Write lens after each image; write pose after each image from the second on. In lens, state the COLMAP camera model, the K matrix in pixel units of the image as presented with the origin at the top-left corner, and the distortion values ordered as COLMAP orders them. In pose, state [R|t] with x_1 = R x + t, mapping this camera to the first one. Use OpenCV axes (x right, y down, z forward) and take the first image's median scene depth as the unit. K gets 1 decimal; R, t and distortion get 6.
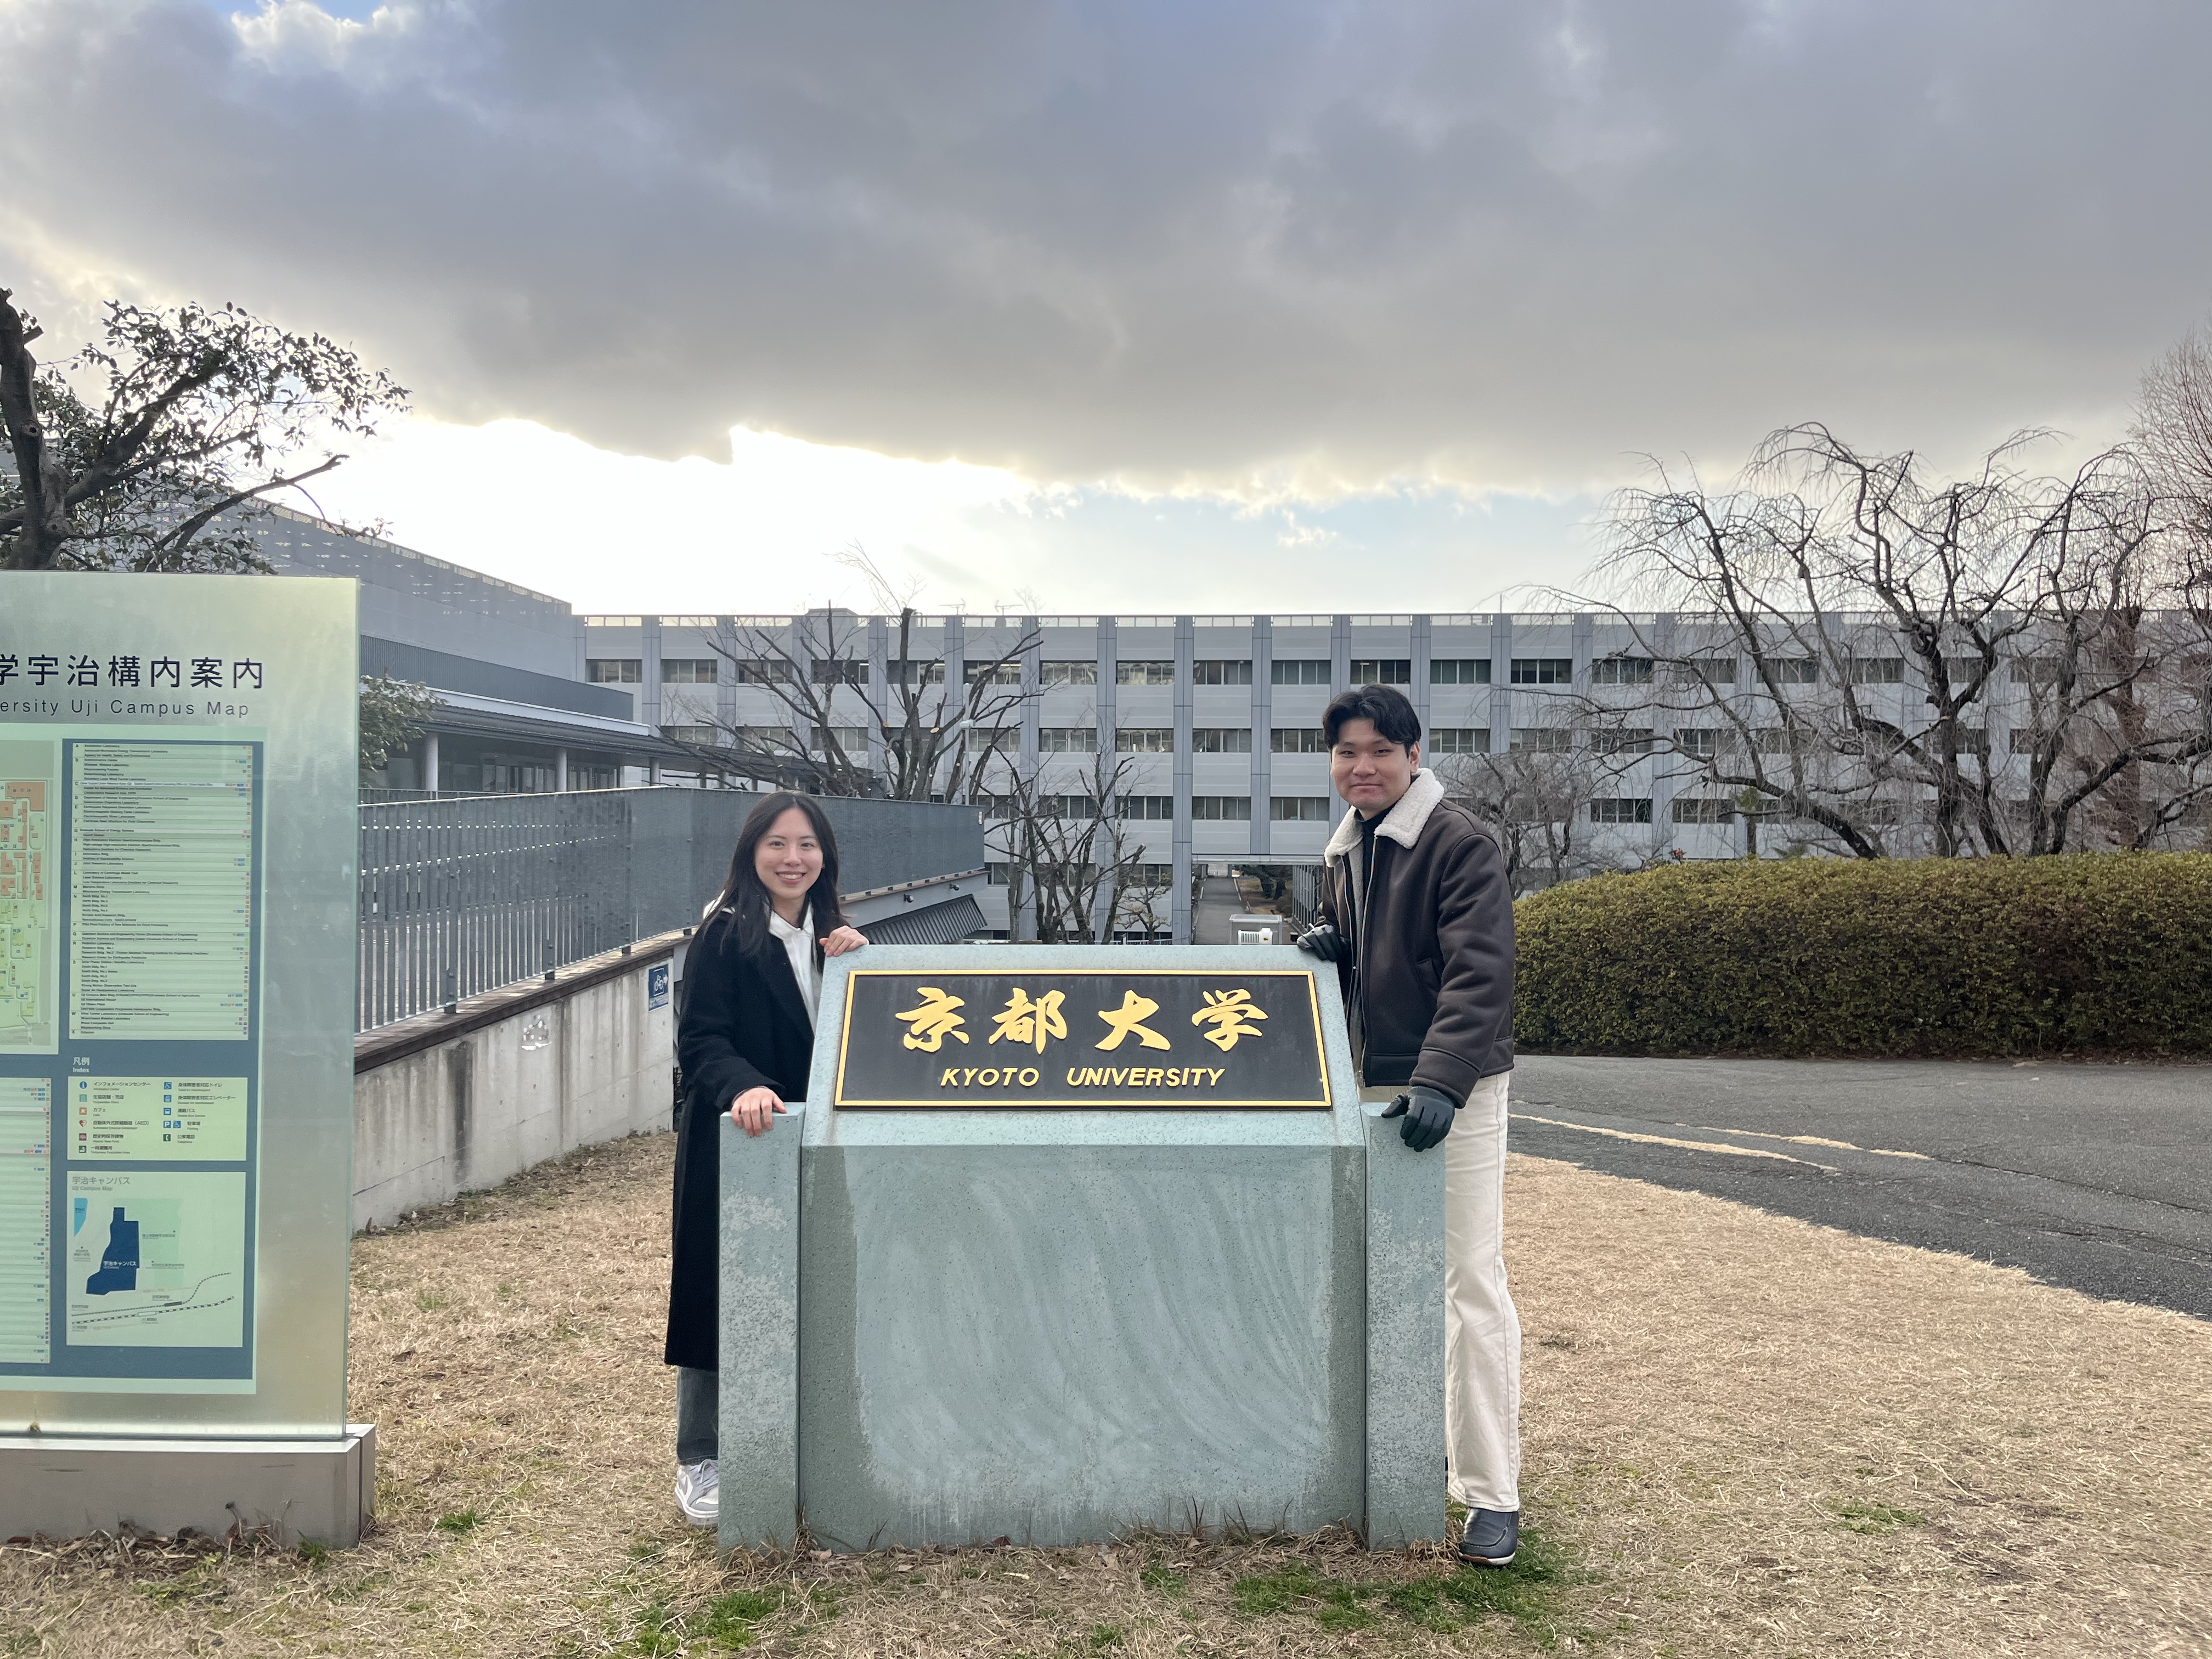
lens RADIAL K [[1666.4, 0, 1093.2], [0, 1666.4, 816.7], [0, 0, 1]] dist [0.002455, -0.004150]
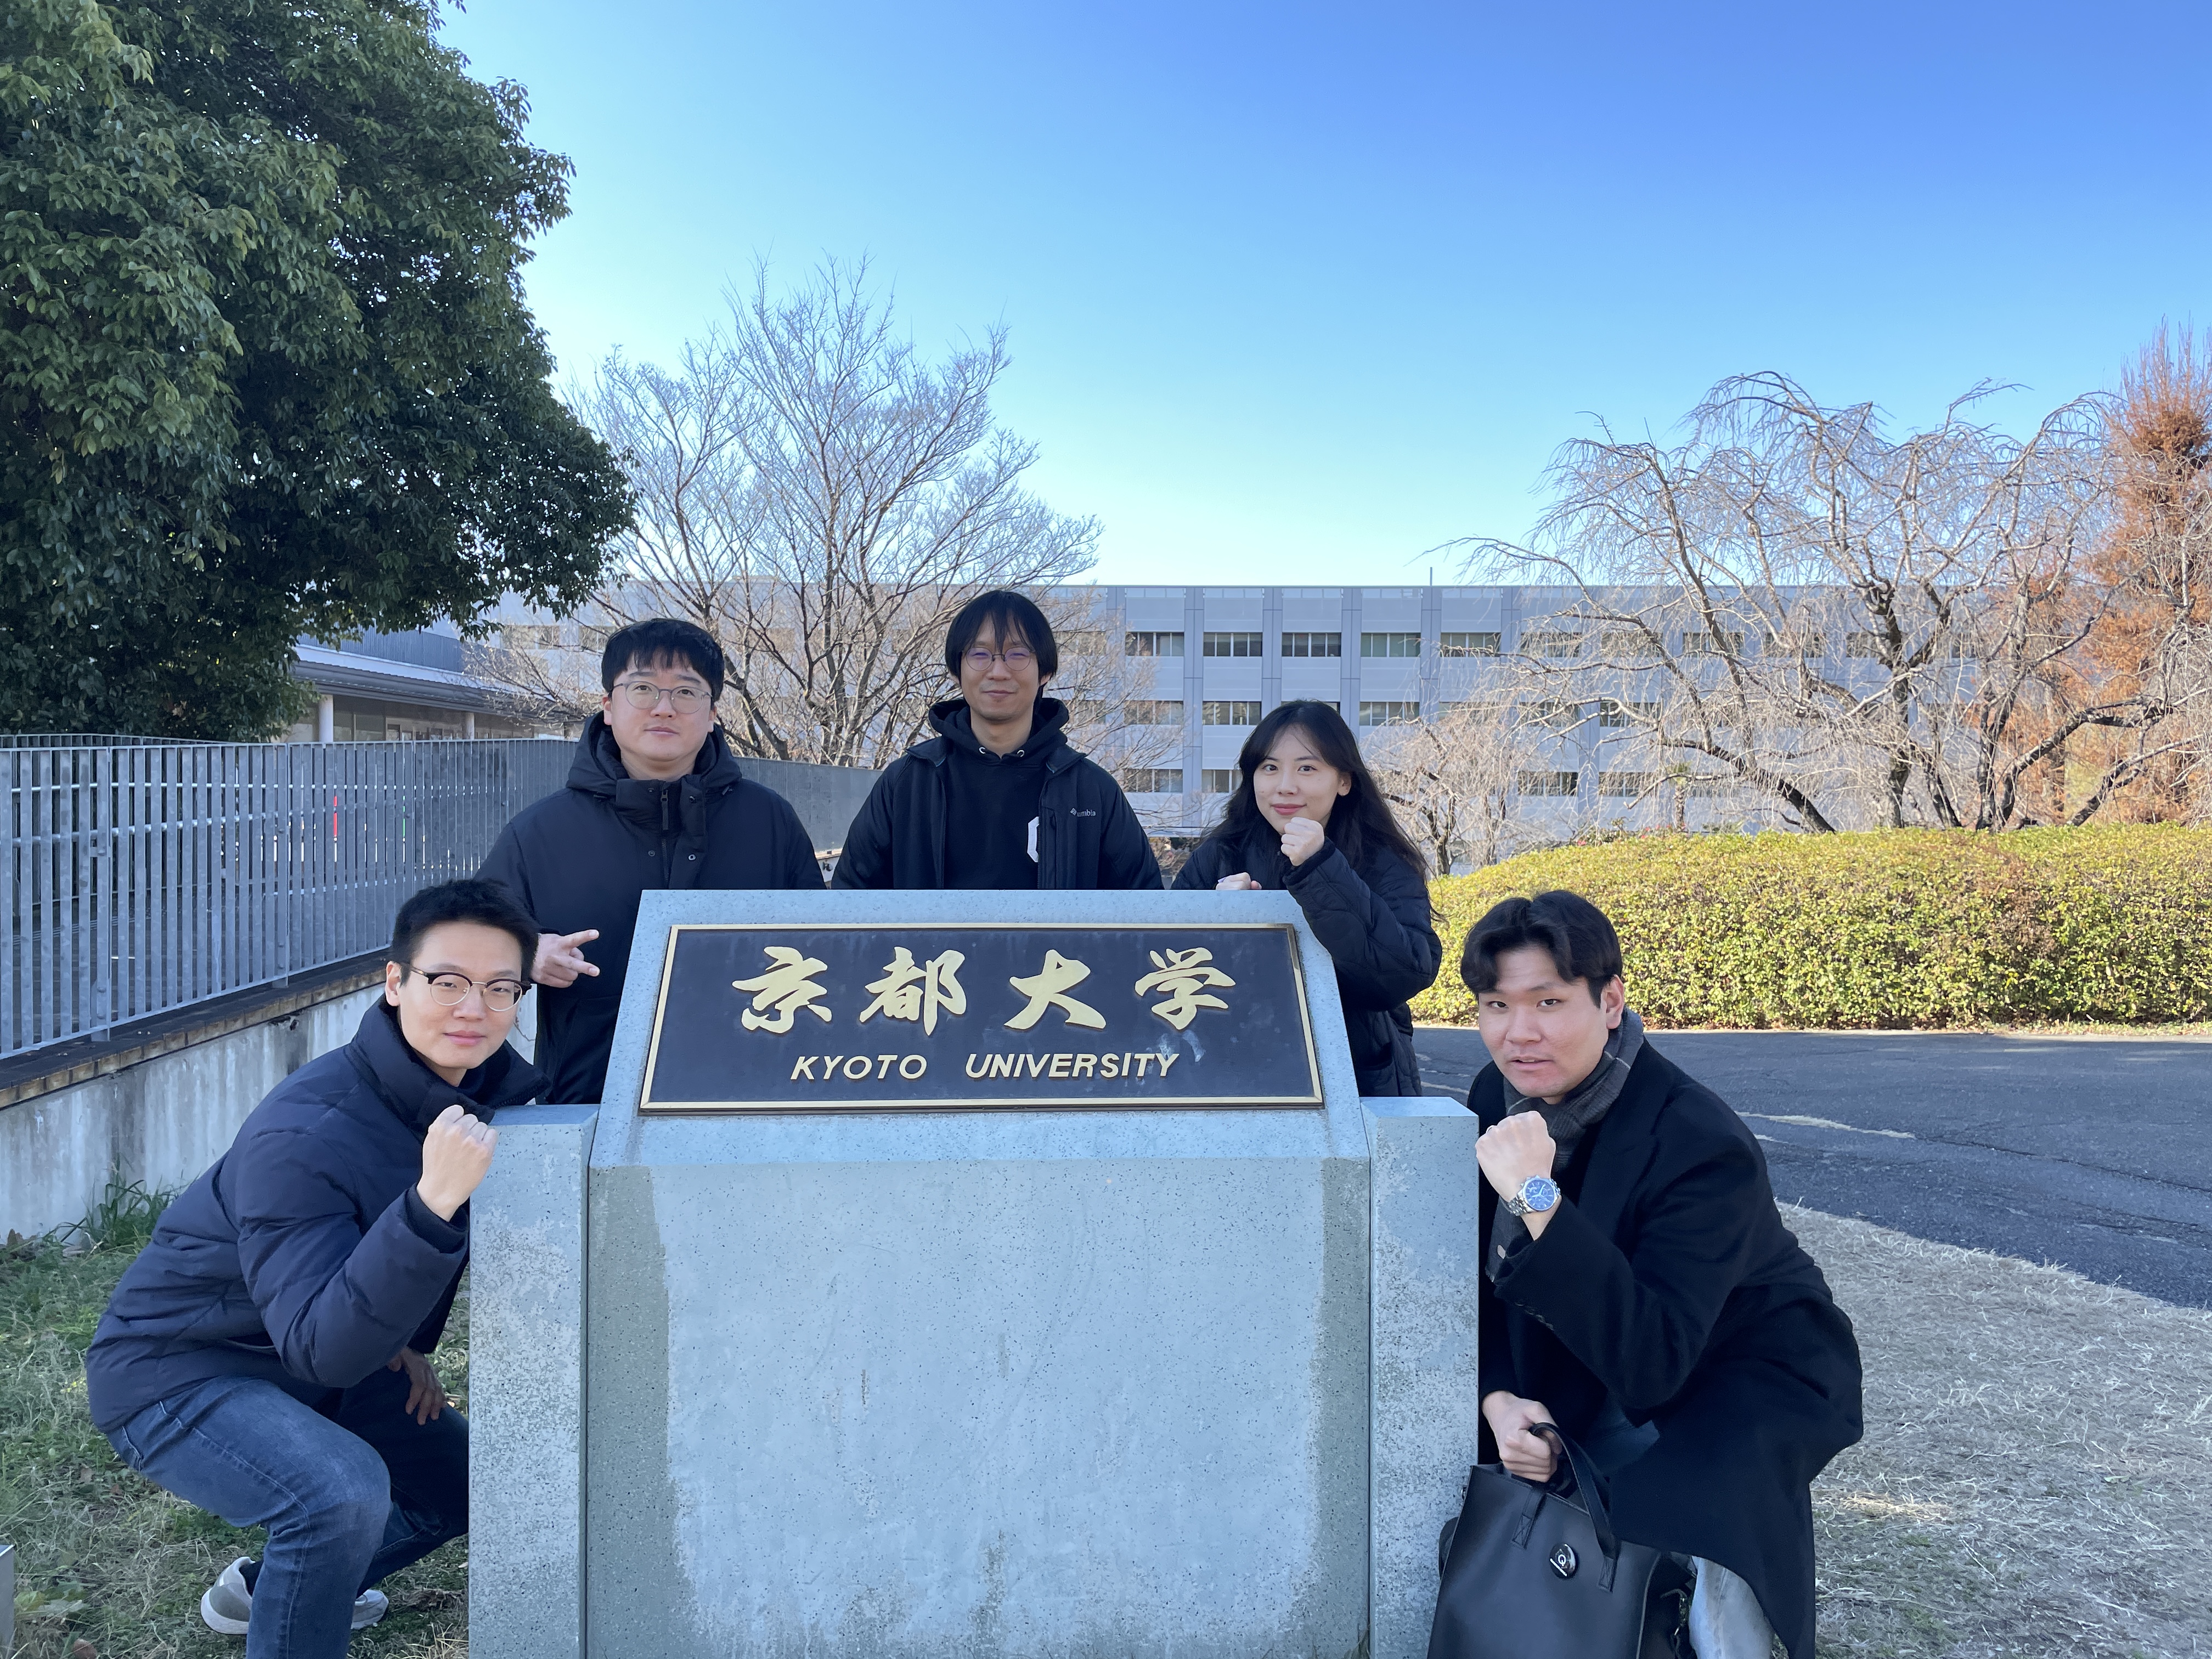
lens RADIAL K [[1668.5, 0, 1122.4], [0, 1668.5, 832.8], [0, 0, 1]] dist [0.005622, -0.005124]
pose [[0.998244, 0.001622, 0.059209, 0.009452], [-0.003123, 0.999676, 0.025266, 0.033528], [-0.059148, -0.025407, 0.997926, 0.258224]]
